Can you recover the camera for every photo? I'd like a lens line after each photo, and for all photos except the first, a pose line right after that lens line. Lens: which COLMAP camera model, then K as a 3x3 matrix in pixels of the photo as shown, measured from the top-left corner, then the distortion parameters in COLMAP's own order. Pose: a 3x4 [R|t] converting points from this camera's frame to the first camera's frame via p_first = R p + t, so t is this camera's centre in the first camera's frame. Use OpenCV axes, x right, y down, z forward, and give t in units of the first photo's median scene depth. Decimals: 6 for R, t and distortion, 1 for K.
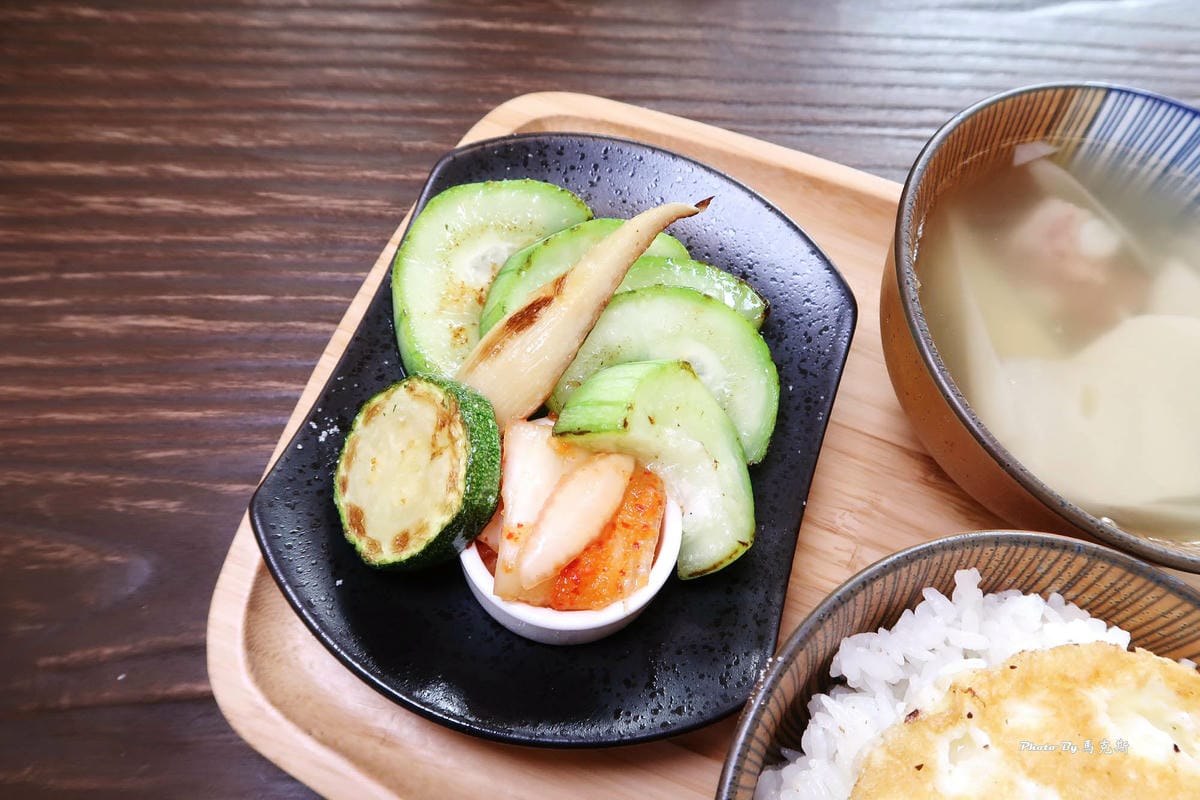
lens RADIAL K [[838.7, 0, 598.5], [0, 838.7, 381.6], [0, 0, 1]] dist [-0.021099, 0.000620]
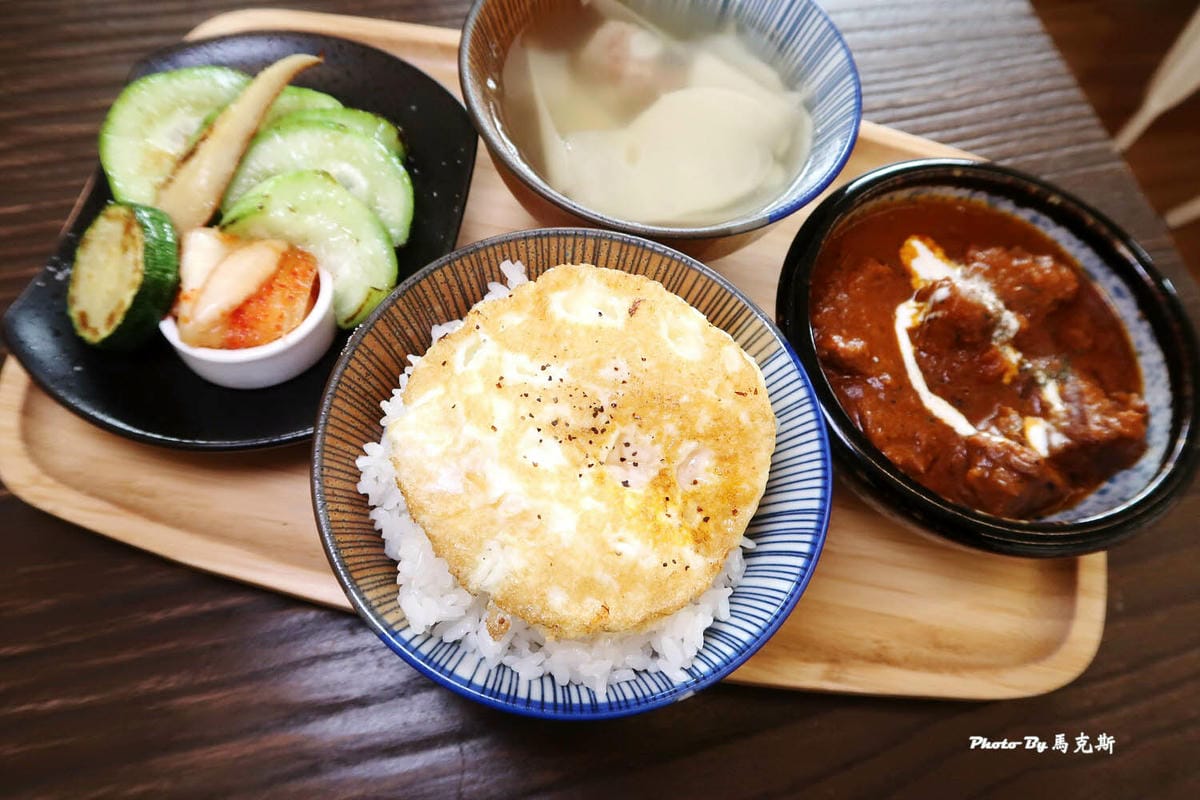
lens RADIAL K [[838.7, 0, 593.7], [0, 838.7, 378.1], [0, 0, 1]] dist [-0.021099, 0.000620]
pose [[0.982553, -0.172535, 0.069429, 0.399009], [0.172685, 0.984969, 0.003884, 0.391192], [-0.069056, 0.008173, 0.997579, -0.371281]]
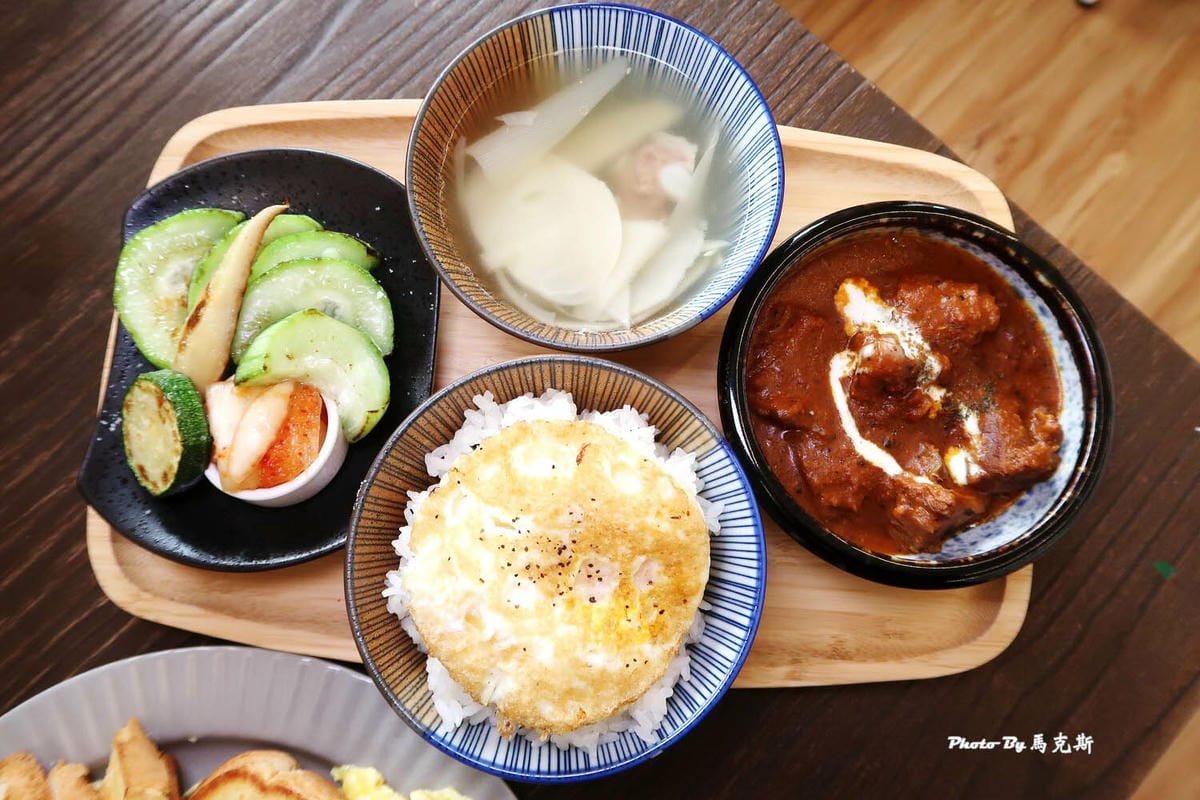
lens RADIAL K [[838.7, 0, 588.9], [0, 838.7, 395.2], [0, 0, 1]] dist [-0.021099, 0.000620]
pose [[0.951453, -0.304134, -0.047319, 0.643297], [0.307224, 0.929066, 0.206035, -0.038540], [-0.018700, -0.210570, 0.977400, -0.542979]]
